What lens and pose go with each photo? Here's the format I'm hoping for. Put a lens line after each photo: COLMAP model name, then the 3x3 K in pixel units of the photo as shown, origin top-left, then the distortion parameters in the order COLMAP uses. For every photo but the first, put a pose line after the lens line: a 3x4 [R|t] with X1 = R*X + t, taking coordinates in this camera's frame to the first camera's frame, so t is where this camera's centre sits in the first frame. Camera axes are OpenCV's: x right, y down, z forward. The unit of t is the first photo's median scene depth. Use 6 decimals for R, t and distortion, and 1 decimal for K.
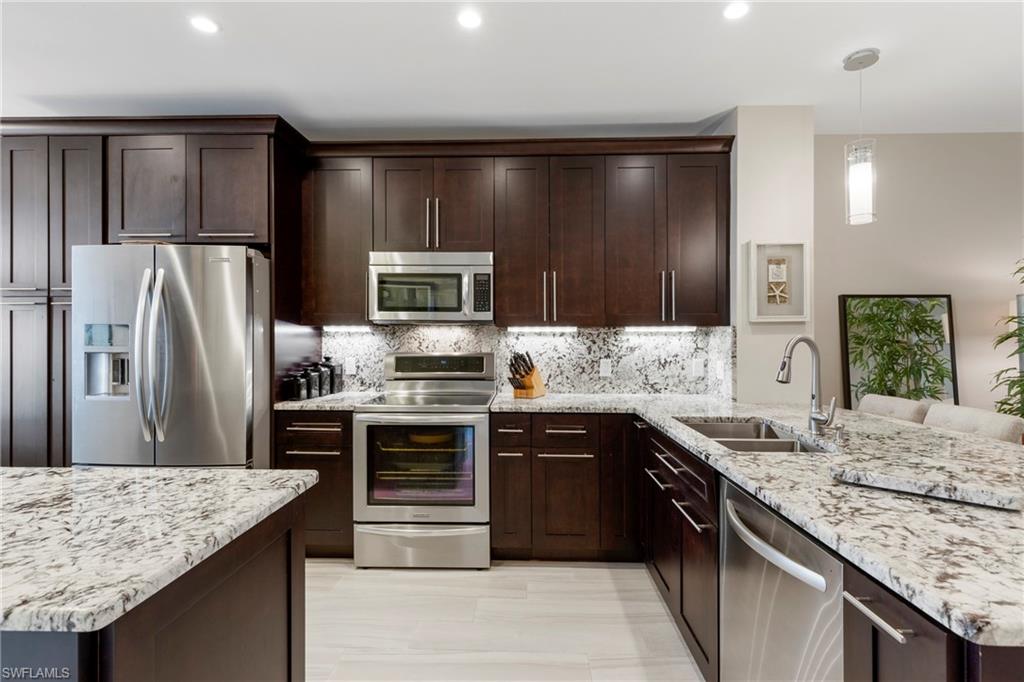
lens RADIAL K [[482.7, 0, 512.0], [0, 482.7, 341.0], [0, 0, 1]] dist [0.001022, -0.000126]
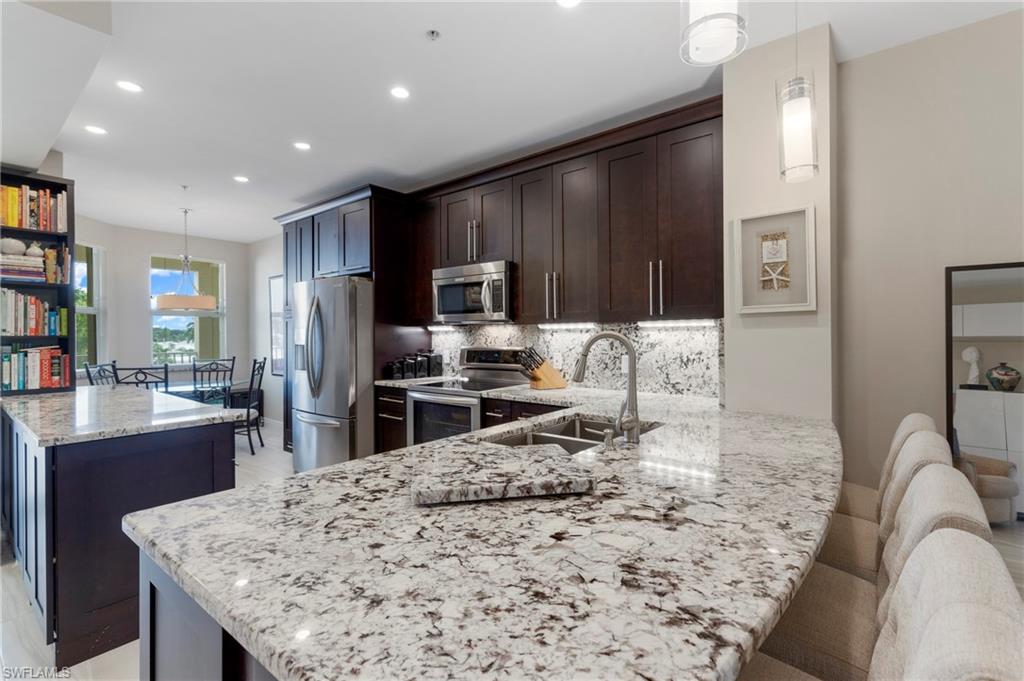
lens RADIAL K [[467.7, 0, 514.0], [0, 467.7, 334.5], [0, 0, 1]] dist [0.002829, 0.000443]
pose [[0.793601, -0.006566, -0.608403, 0.598230], [0.004305, 0.999977, -0.005176, -0.000983], [0.608423, 0.001488, 0.793612, 0.111867]]
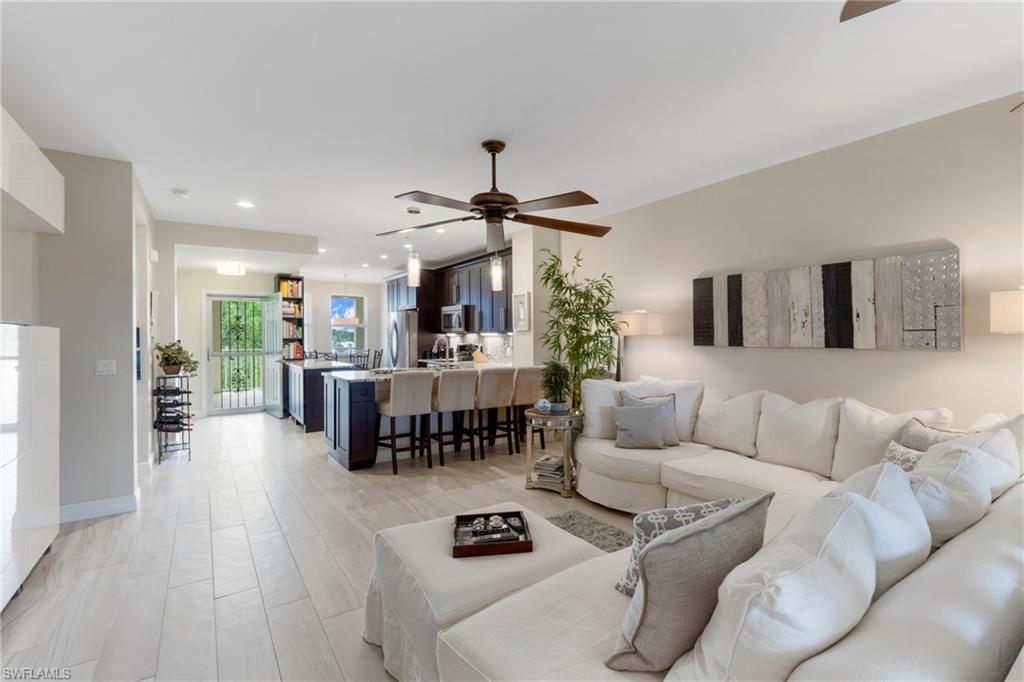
lens RADIAL K [[473.5, 0, 515.7], [0, 473.5, 333.7], [0, 0, 1]] dist [0.000093, 0.000302]
pose [[0.582340, -0.009299, -0.812892, 1.989093], [0.002561, 0.999951, -0.009604, -0.004335], [0.812941, 0.003511, 0.582335, -0.224508]]
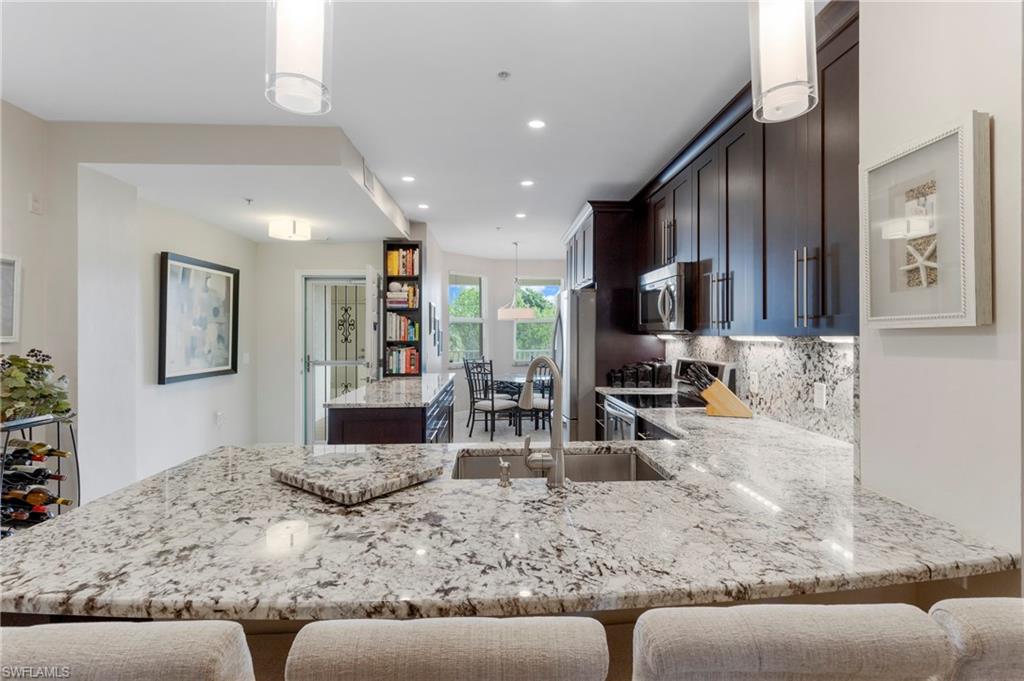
lens RADIAL K [[473.5, 0, 515.7], [0, 473.5, 333.2], [0, 0, 1]] dist [0.000093, 0.000302]
pose [[0.077042, -0.003761, -0.997021, 0.836099], [-0.004469, 0.999982, -0.004117, -0.027789], [0.997018, 0.004773, 0.077024, 0.531248]]
